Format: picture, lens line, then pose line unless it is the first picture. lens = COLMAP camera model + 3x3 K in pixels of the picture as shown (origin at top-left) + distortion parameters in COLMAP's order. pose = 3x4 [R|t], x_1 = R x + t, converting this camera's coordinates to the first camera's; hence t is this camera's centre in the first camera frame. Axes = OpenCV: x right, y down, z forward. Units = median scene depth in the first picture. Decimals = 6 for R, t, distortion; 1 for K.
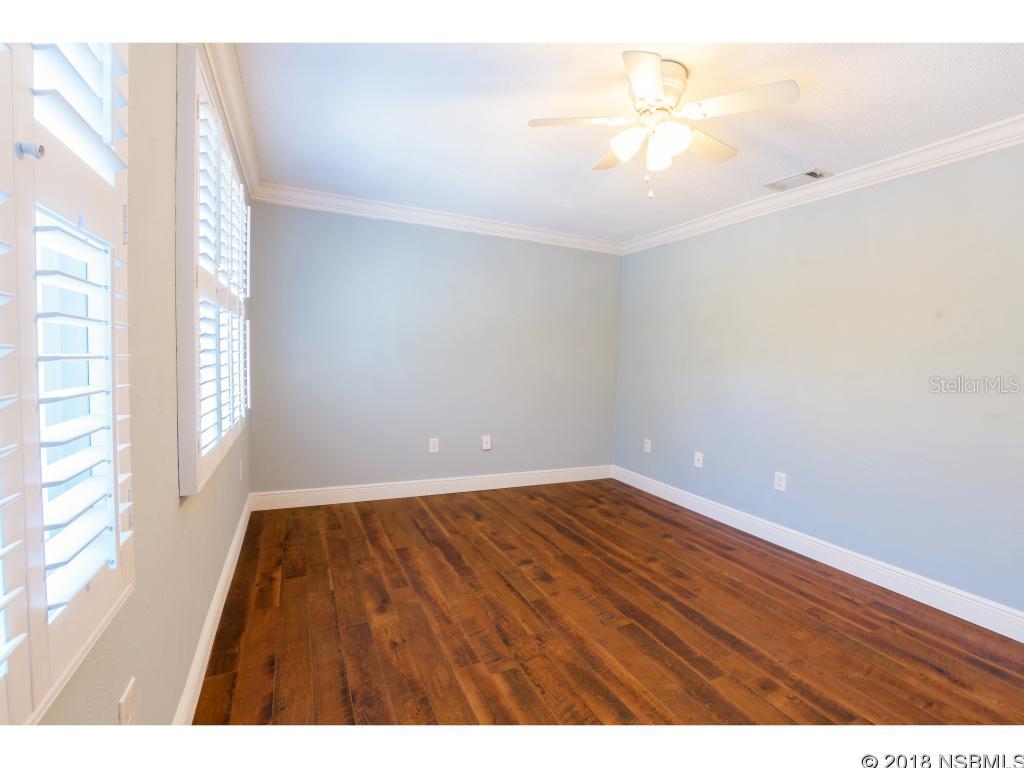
lens RADIAL K [[469.6, 0, 514.7], [0, 469.6, 379.5], [0, 0, 1]] dist [-0.026677, 0.002816]
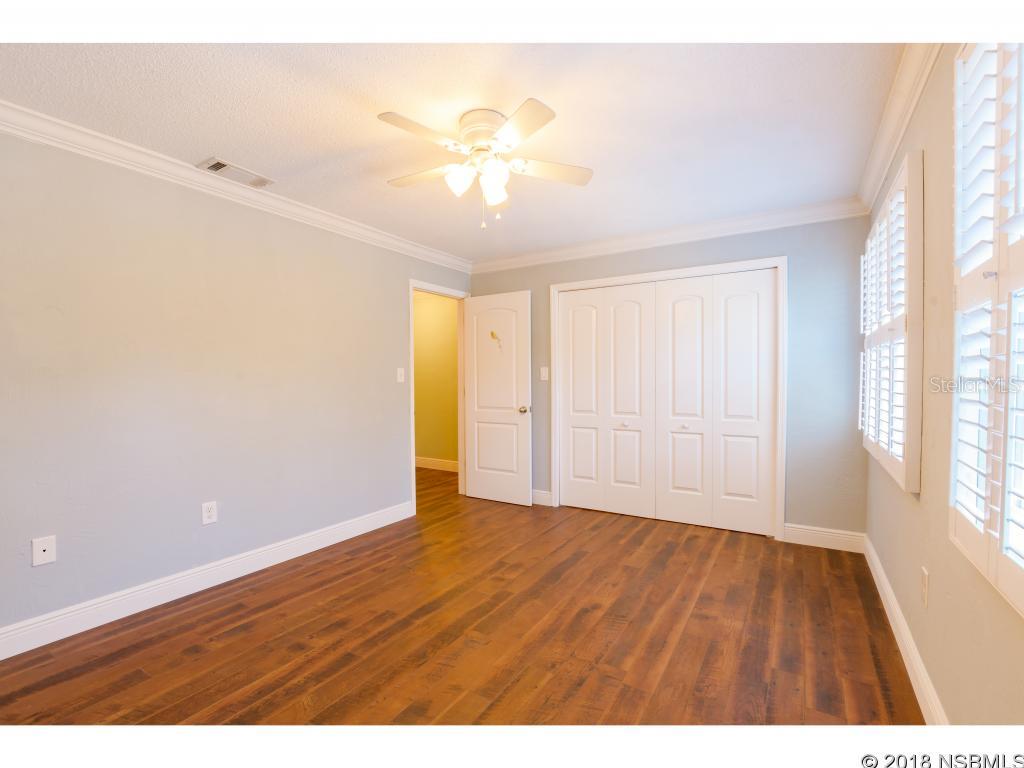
lens RADIAL K [[469.6, 0, 508.6], [0, 469.6, 387.5], [0, 0, 1]] dist [-0.026677, 0.002816]
pose [[-0.544047, -0.049999, 0.837563, -0.548376], [0.022492, 0.996995, 0.074126, -0.076806], [-0.838753, 0.059166, -0.541288, 1.266031]]
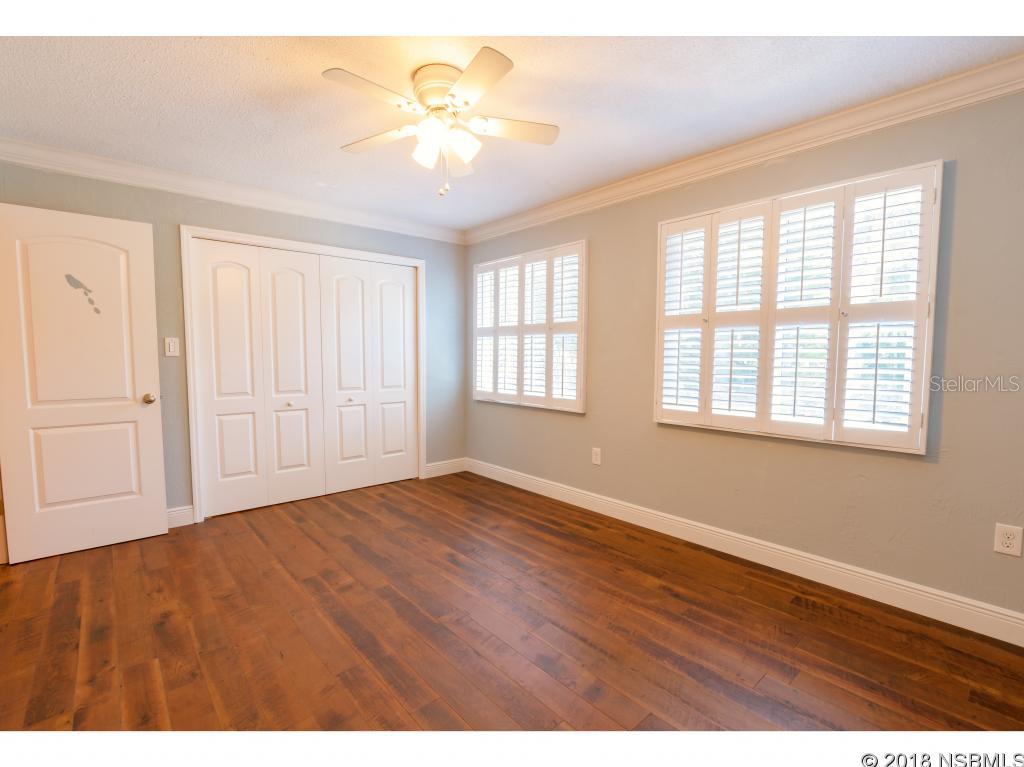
lens RADIAL K [[469.6, 0, 520.5], [0, 469.6, 388.1], [0, 0, 1]] dist [-0.026677, 0.002816]
pose [[-0.953098, -0.019701, -0.302021, 0.340082], [-0.053241, 0.993232, 0.103226, -0.062818], [0.297943, 0.114465, -0.947696, 1.675483]]
